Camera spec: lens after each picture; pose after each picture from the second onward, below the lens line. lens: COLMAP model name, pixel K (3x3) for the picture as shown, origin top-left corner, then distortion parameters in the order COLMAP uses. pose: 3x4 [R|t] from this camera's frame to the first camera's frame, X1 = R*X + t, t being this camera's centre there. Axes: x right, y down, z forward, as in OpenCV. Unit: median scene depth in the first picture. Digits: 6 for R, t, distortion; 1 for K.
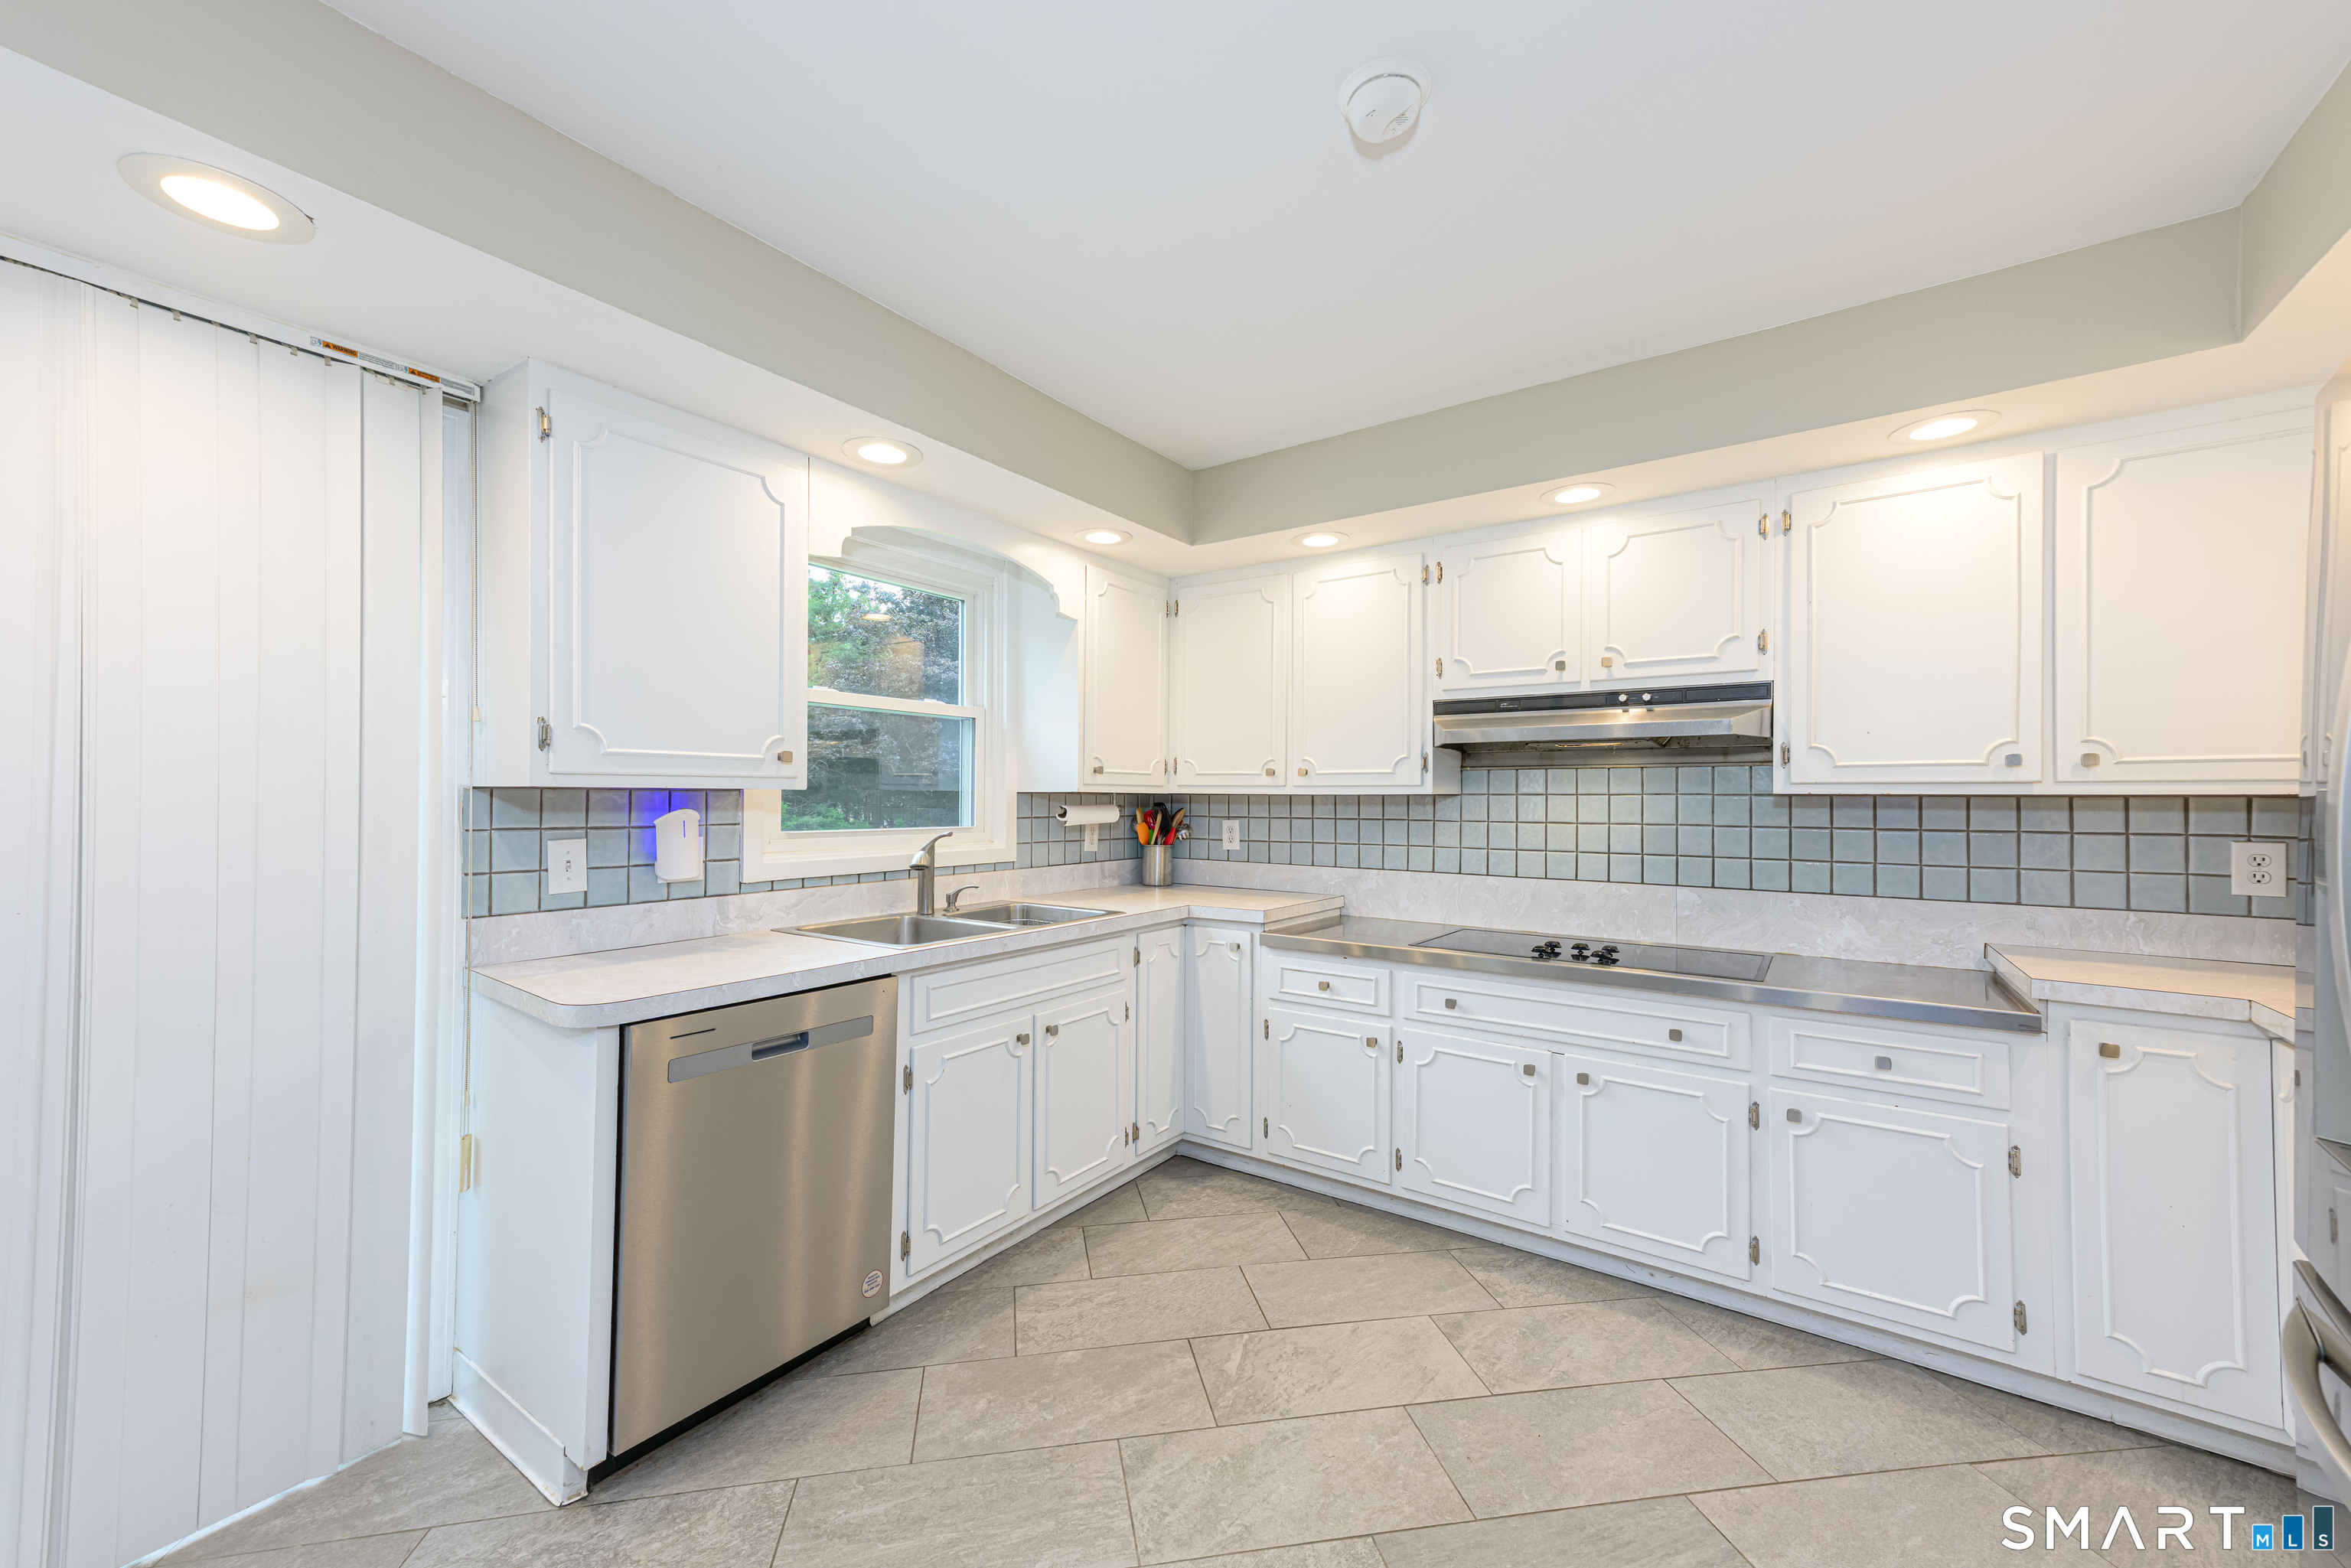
lens RADIAL K [[919.2, 0, 1176.6], [0, 919.2, 796.5], [0, 0, 1]] dist [0.022313, 0.001007]
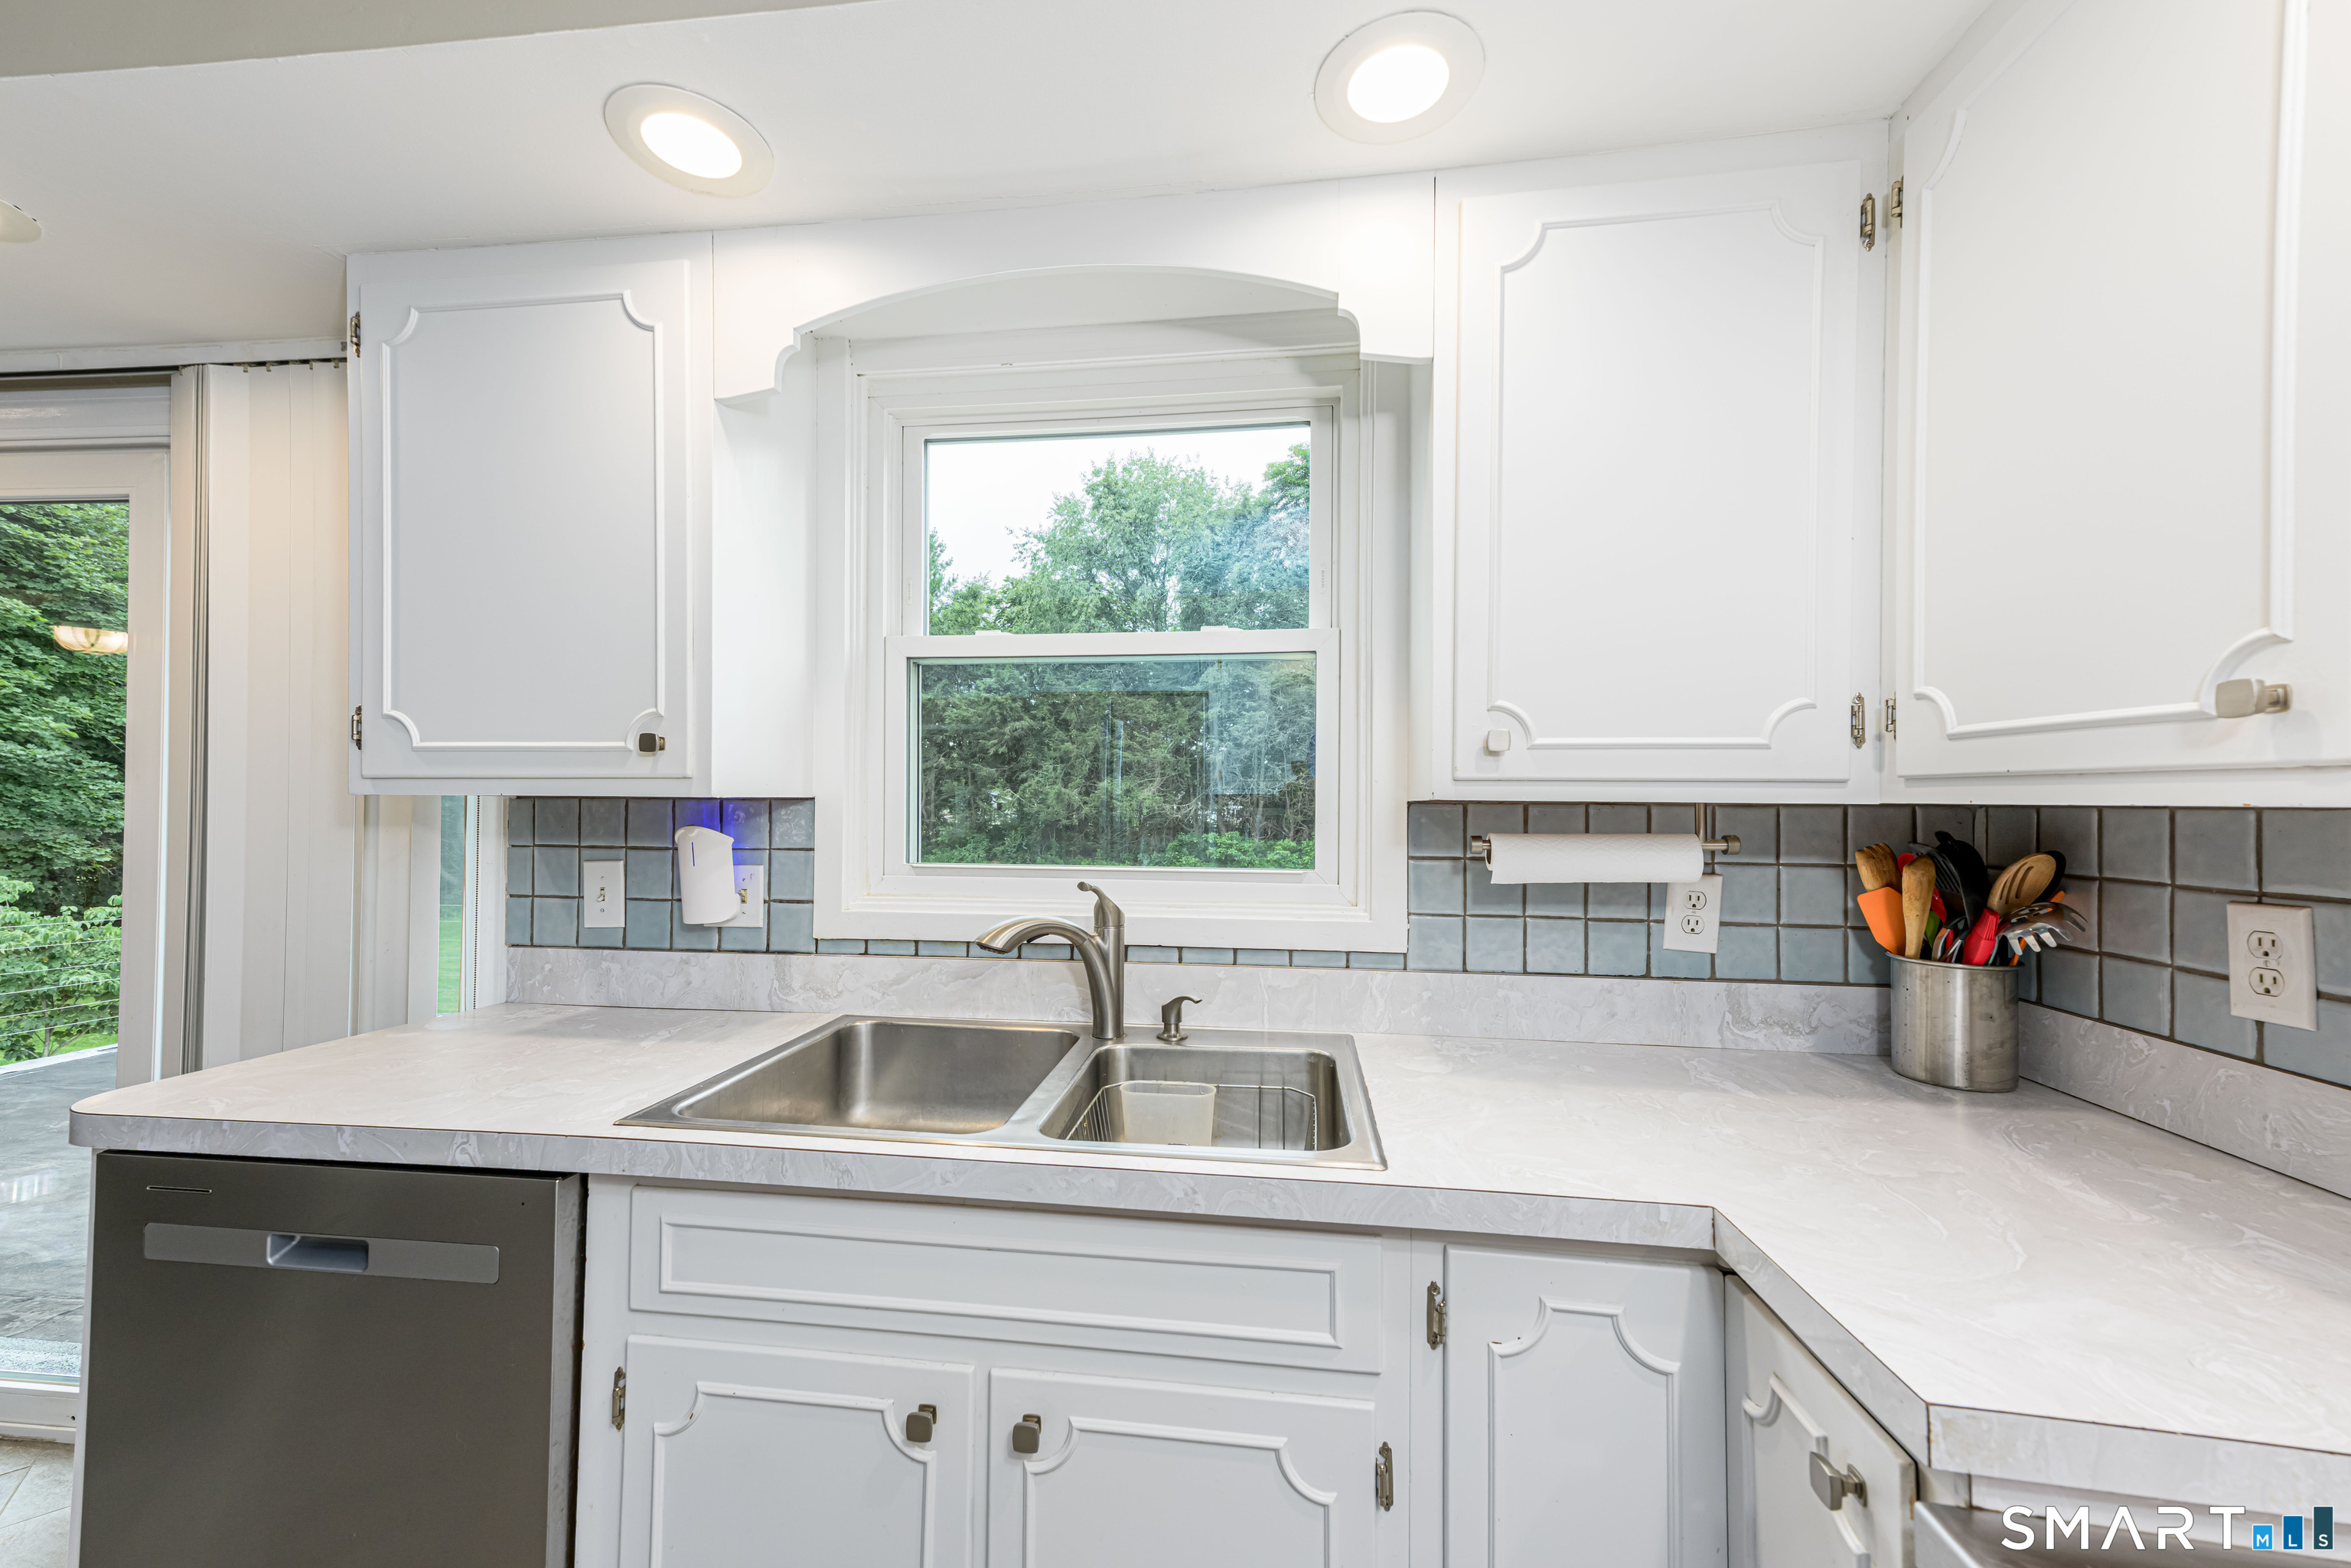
lens RADIAL K [[919.2, 0, 1169.6], [0, 919.2, 796.5], [0, 0, 1]] dist [0.022313, 0.001007]
pose [[0.450052, -0.009827, -0.892948, 0.212480], [-0.004392, 0.999903, -0.013218, -0.001160], [0.892992, 0.009871, 0.449965, 0.807403]]
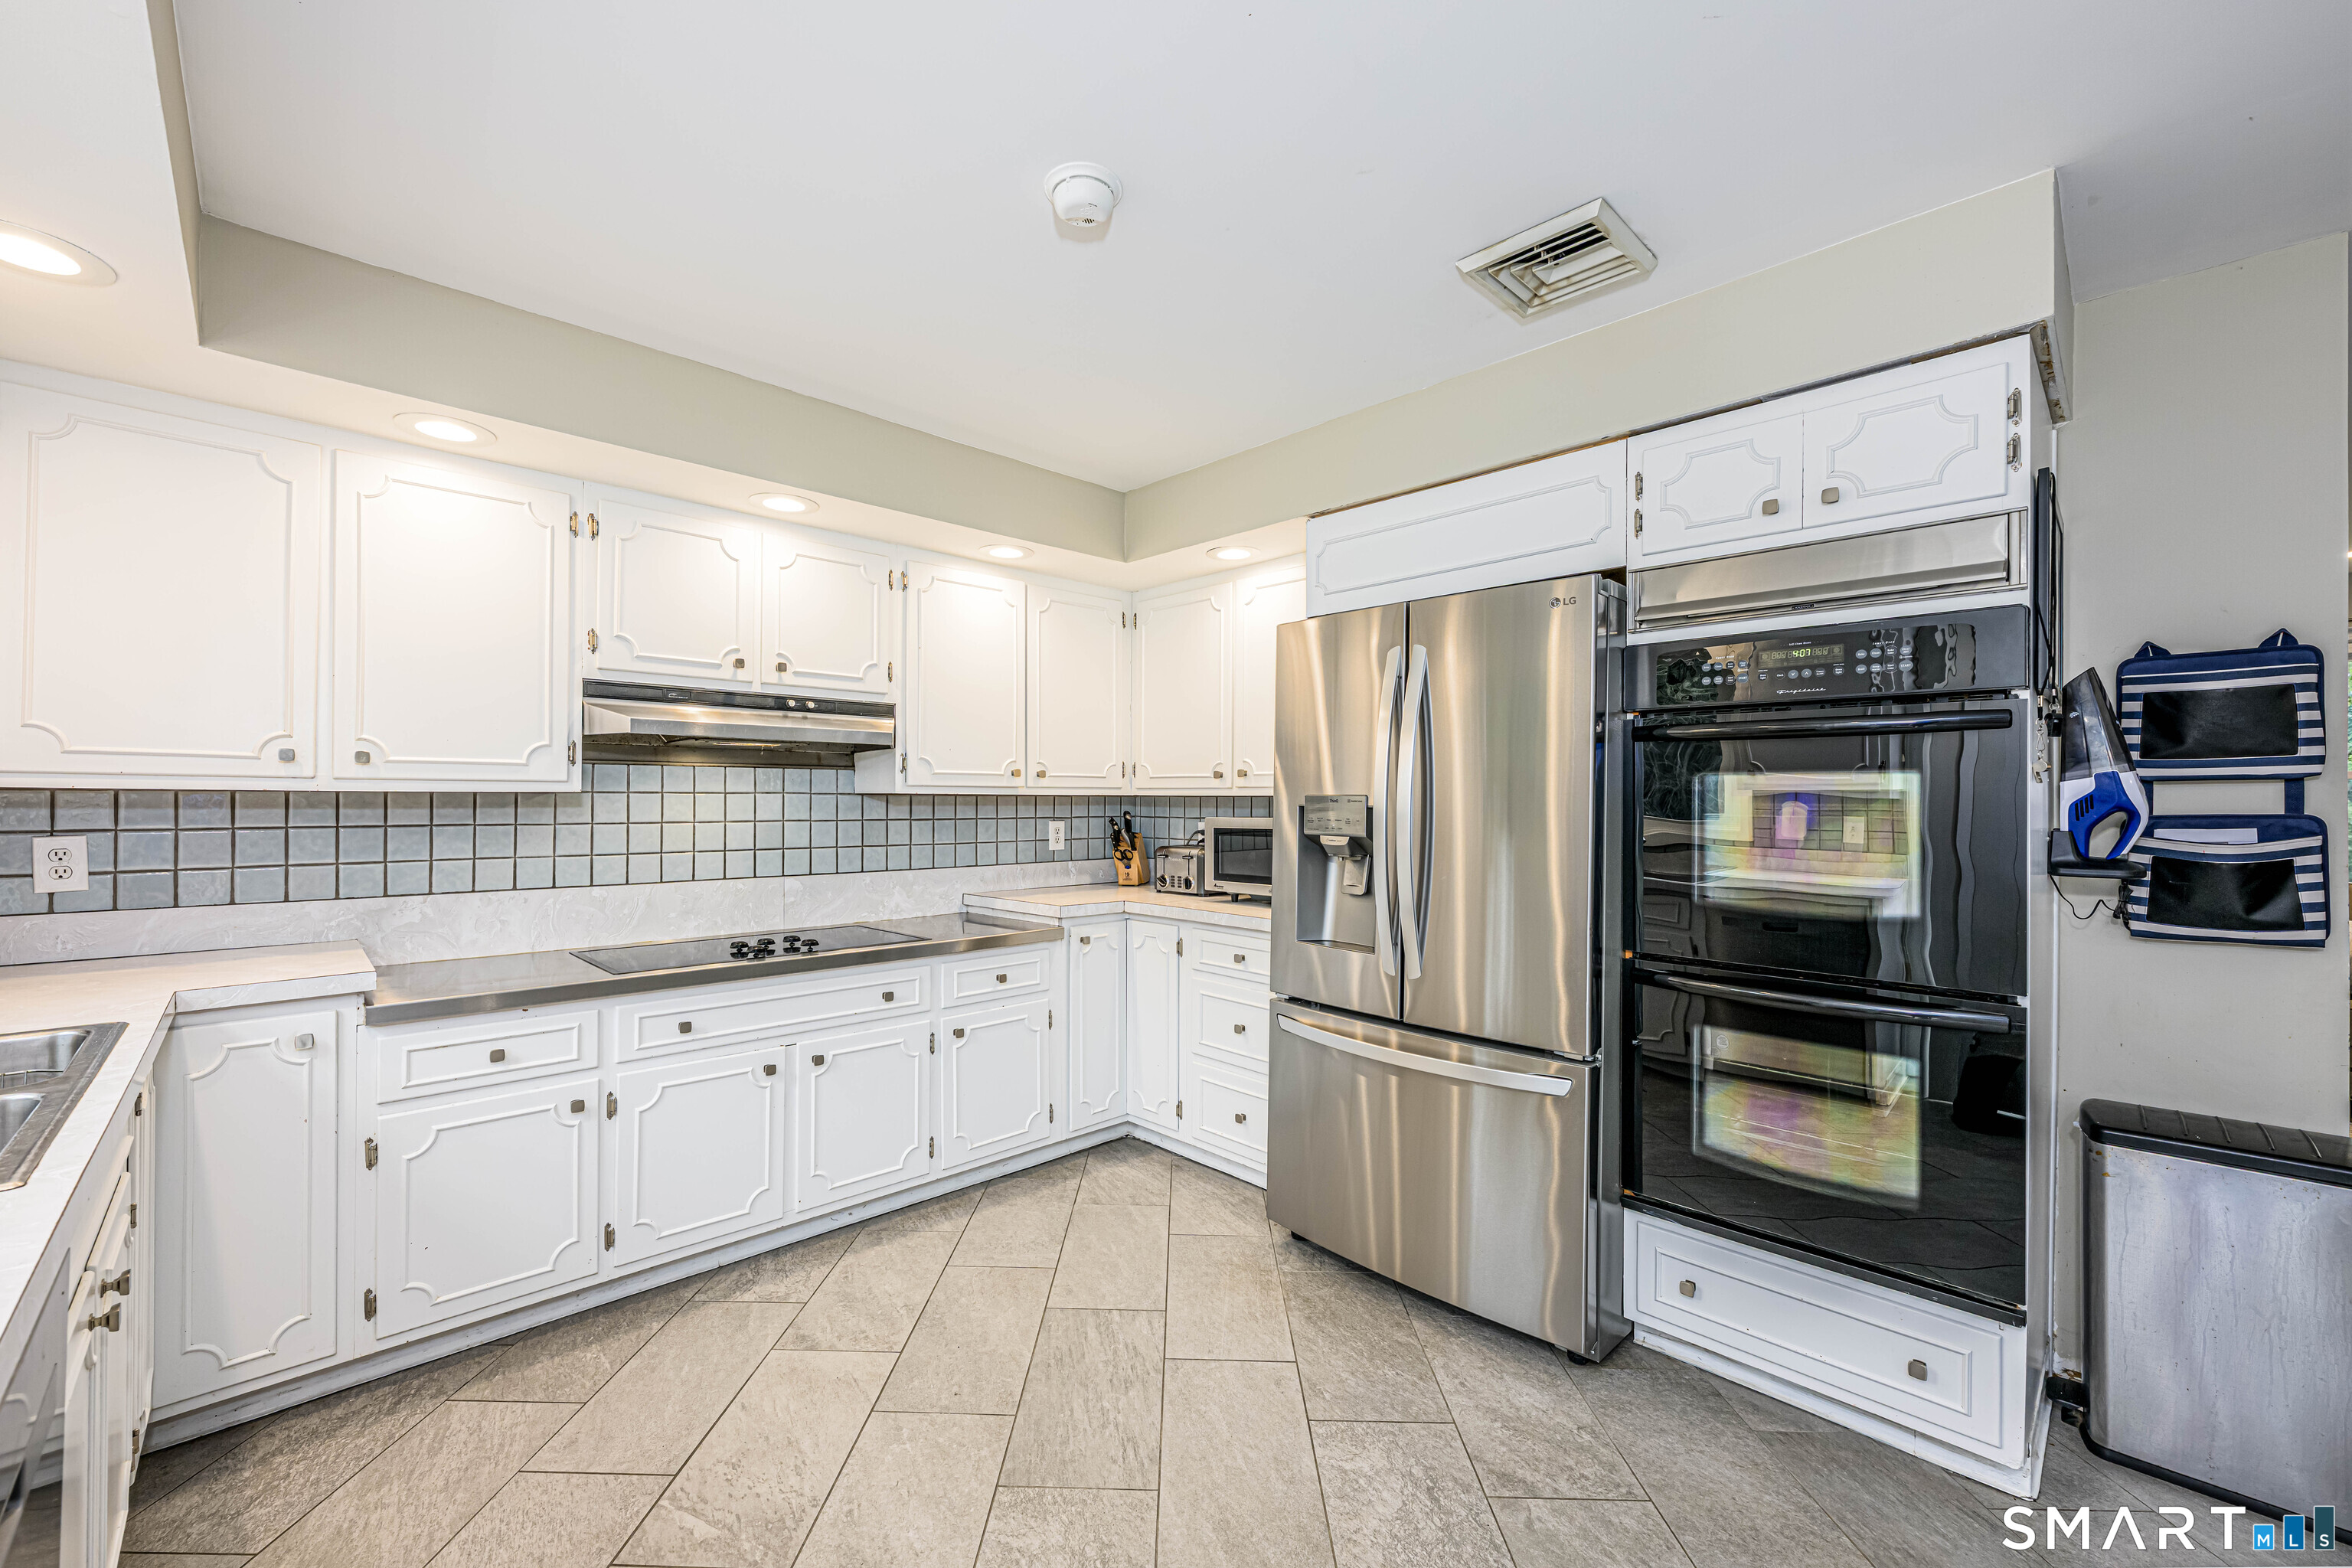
lens RADIAL K [[919.6, 0, 1163.7], [0, 919.6, 798.8], [0, 0, 1]] dist [0.022313, 0.001007]
pose [[0.223195, -0.002891, 0.974770, -0.451872], [-0.003727, 0.999986, 0.003819, -0.001604], [-0.974767, -0.004485, 0.223181, 0.330359]]
